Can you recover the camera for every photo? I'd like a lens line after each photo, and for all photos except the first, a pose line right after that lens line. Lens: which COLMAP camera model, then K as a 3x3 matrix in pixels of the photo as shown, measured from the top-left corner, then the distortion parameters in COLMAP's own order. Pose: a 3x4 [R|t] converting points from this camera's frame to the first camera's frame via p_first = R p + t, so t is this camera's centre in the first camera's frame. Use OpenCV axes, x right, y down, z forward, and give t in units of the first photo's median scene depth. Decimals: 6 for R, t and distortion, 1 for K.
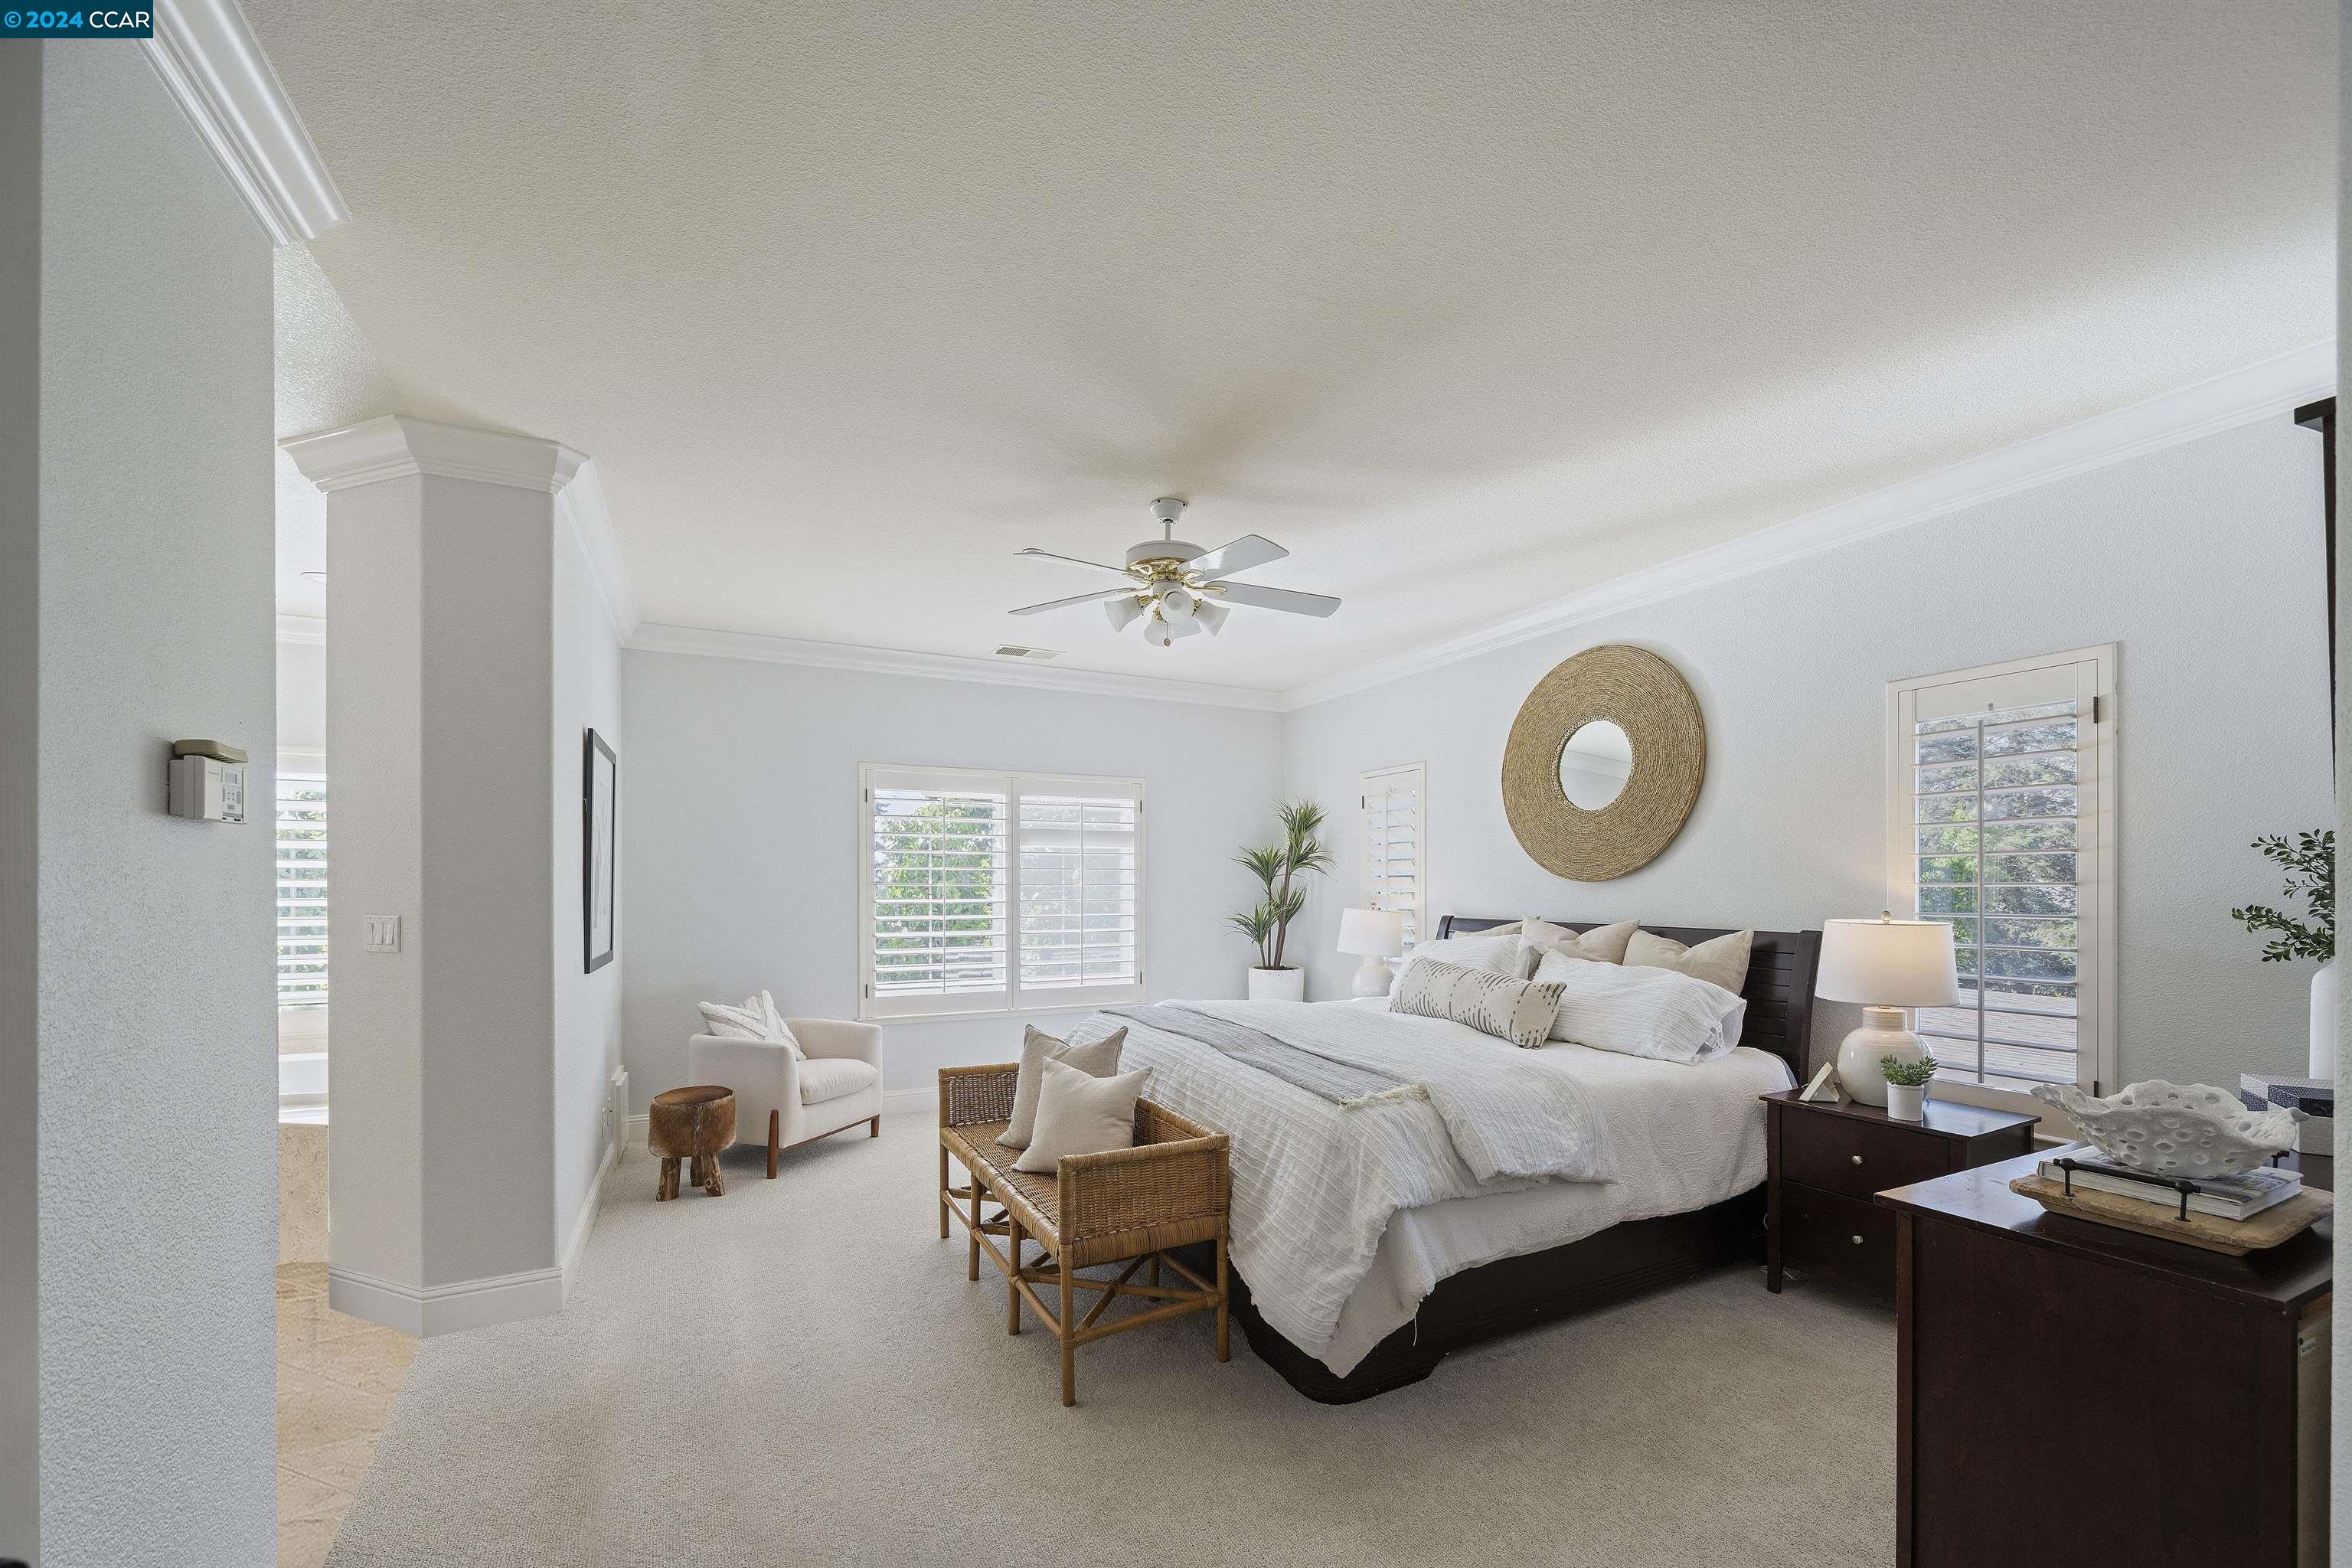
lens RADIAL K [[940.8, 0, 1193.5], [0, 940.8, 878.8], [0, 0, 1]] dist [-0.004053, -0.000262]
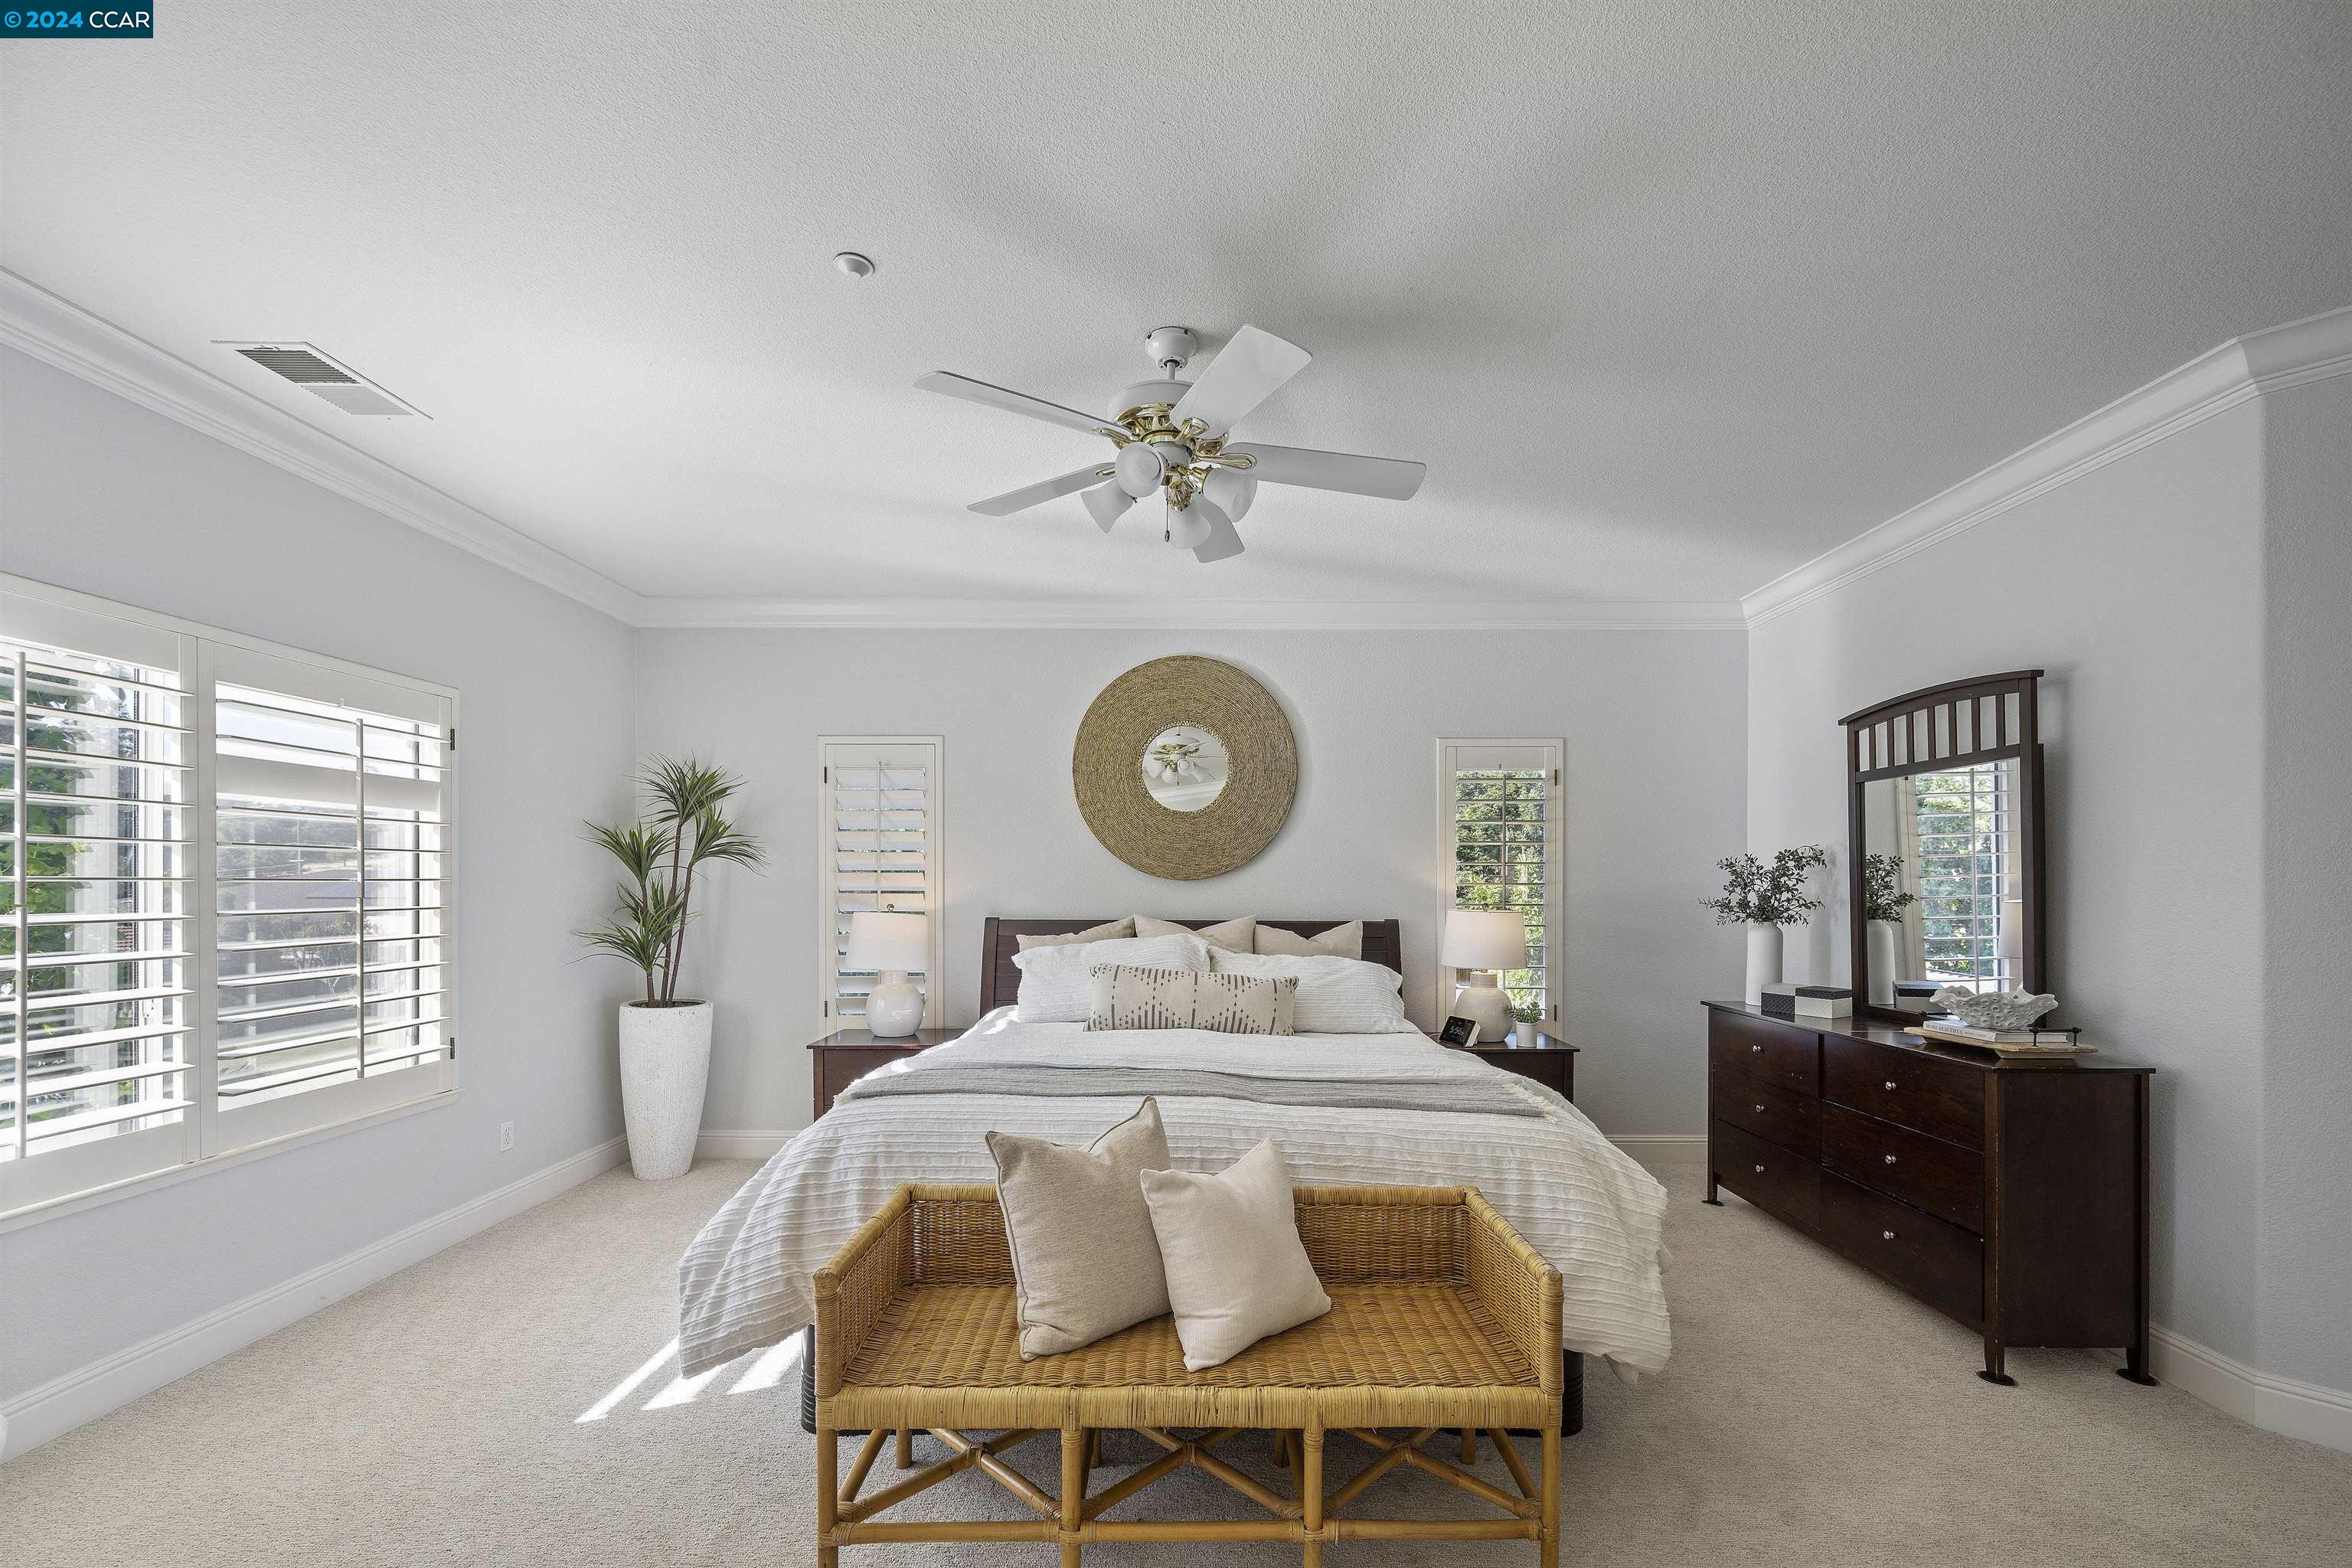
lens RADIAL K [[940.8, 0, 1193.5], [0, 940.8, 878.8], [0, 0, 1]] dist [-0.004053, -0.000262]
pose [[0.458101, 0.004354, 0.888890, -0.458673], [-0.009510, 0.999955, 0.000003, 0.001581], [-0.888849, -0.008455, 0.458122, 0.471900]]
